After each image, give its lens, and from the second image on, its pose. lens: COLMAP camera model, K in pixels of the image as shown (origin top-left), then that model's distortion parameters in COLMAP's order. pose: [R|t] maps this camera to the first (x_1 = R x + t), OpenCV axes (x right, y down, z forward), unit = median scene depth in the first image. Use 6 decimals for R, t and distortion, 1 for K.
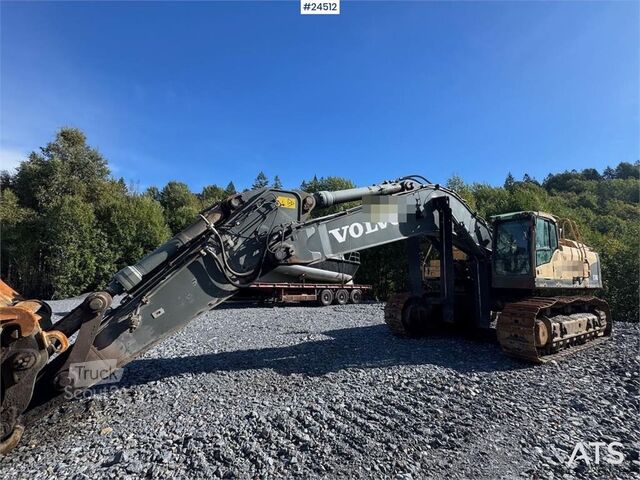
lens RADIAL K [[297.2, 0, 320.9], [0, 297.2, 239.6], [0, 0, 1]] dist [-0.005824, 0.000182]
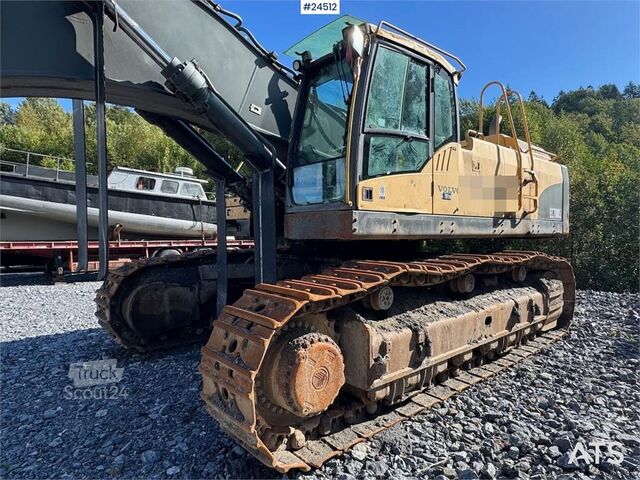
lens RADIAL K [[390.2, 0, 313.9], [0, 390.2, 240.6], [0, 0, 1]] dist [-0.006141, 0.001381]
pose [[0.994025, -0.029063, 0.105211, 0.545328], [0.012806, 0.988296, 0.152012, 0.082090], [-0.108398, -0.149757, 0.982763, 0.470373]]
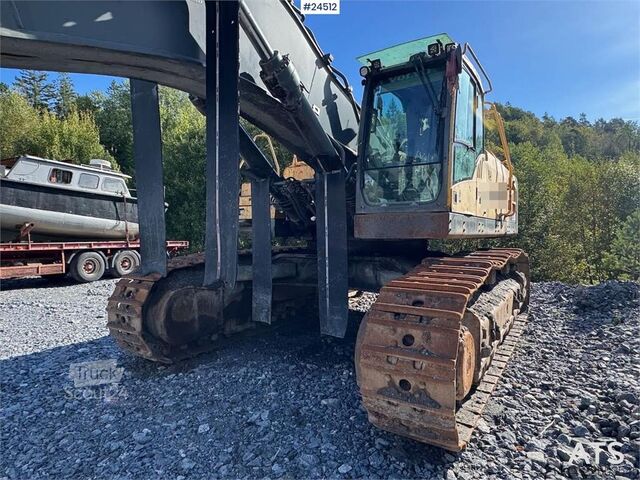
lens RADIAL K [[390.2, 0, 316.6], [0, 390.2, 243.8], [0, 0, 1]] dist [-0.006141, 0.001381]
pose [[0.924961, -0.036228, 0.378330, 0.316993], [-0.025307, 0.987366, 0.156421, 0.082976], [-0.379217, -0.154258, 0.912359, 0.513997]]
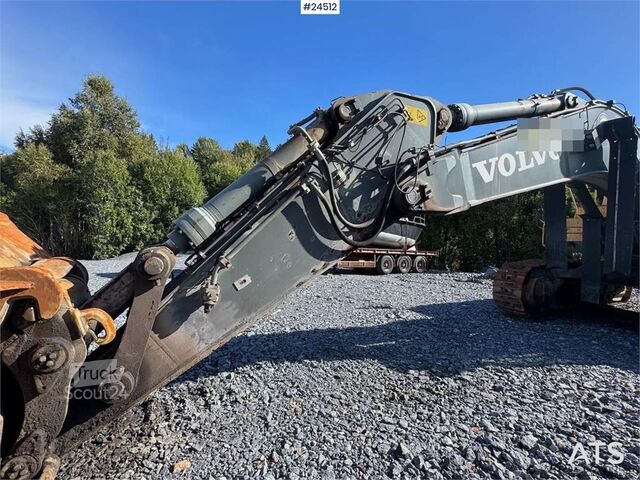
lens RADIAL K [[323.7, 0, 321.2], [0, 323.7, 239.4], [0, 0, 1]] dist [-0.003844, -0.001084]
pose [[0.993045, 0.017503, -0.116431, -0.146524], [-0.003850, 0.993187, 0.116469, 0.036674], [0.117676, -0.115210, 0.986346, 0.169288]]
